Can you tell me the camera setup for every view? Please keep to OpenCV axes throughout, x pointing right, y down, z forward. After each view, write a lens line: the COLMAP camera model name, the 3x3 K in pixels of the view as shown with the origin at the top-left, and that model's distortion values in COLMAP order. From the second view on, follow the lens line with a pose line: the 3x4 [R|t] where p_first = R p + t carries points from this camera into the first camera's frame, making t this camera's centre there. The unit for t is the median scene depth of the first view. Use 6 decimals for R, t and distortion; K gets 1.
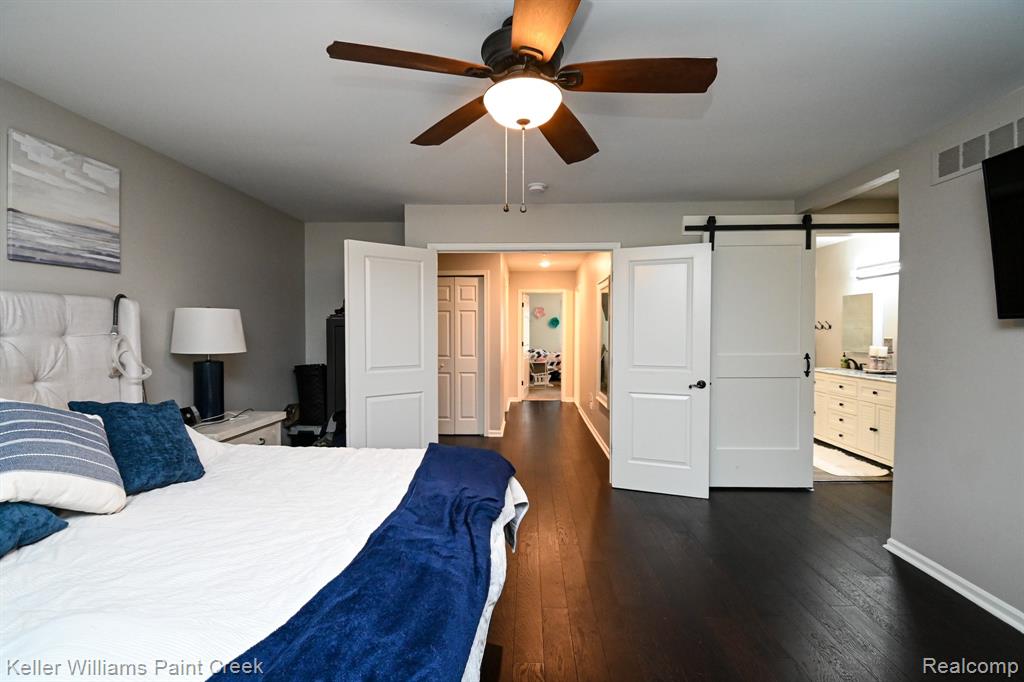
lens RADIAL K [[457.4, 0, 519.9], [0, 457.4, 340.2], [0, 0, 1]] dist [0.003942, -0.005264]
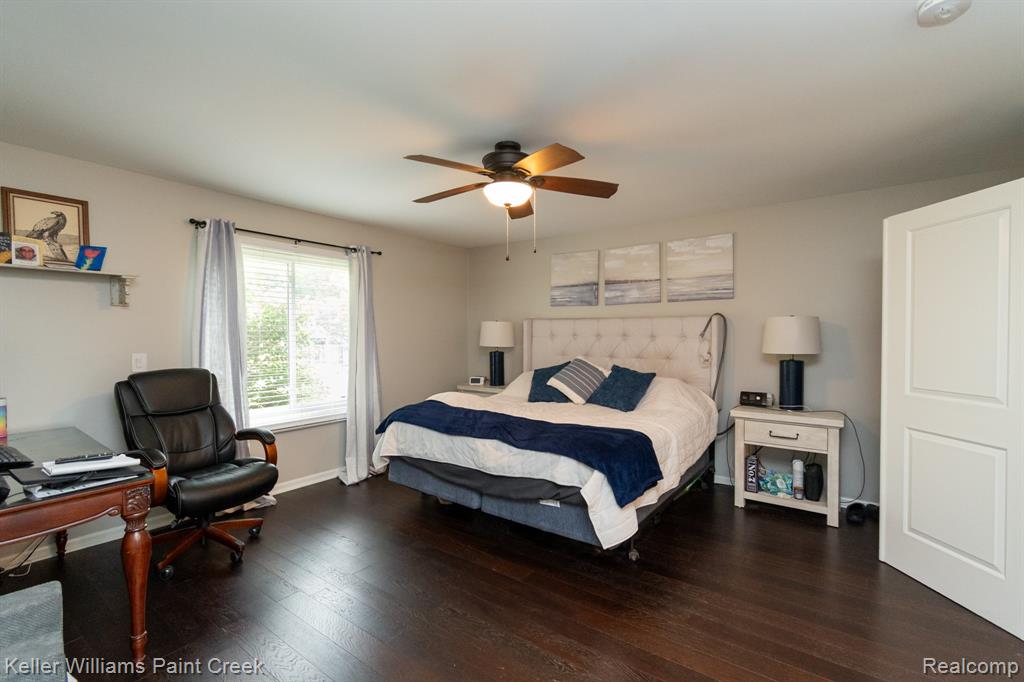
lens RADIAL K [[457.4, 0, 514.0], [0, 457.4, 337.7], [0, 0, 1]] dist [0.003942, -0.005264]
pose [[-0.568885, 0.011941, -0.822331, 0.925498], [-0.015878, 0.999549, 0.025498, -0.043816], [0.822264, 0.027562, -0.568438, 1.387632]]
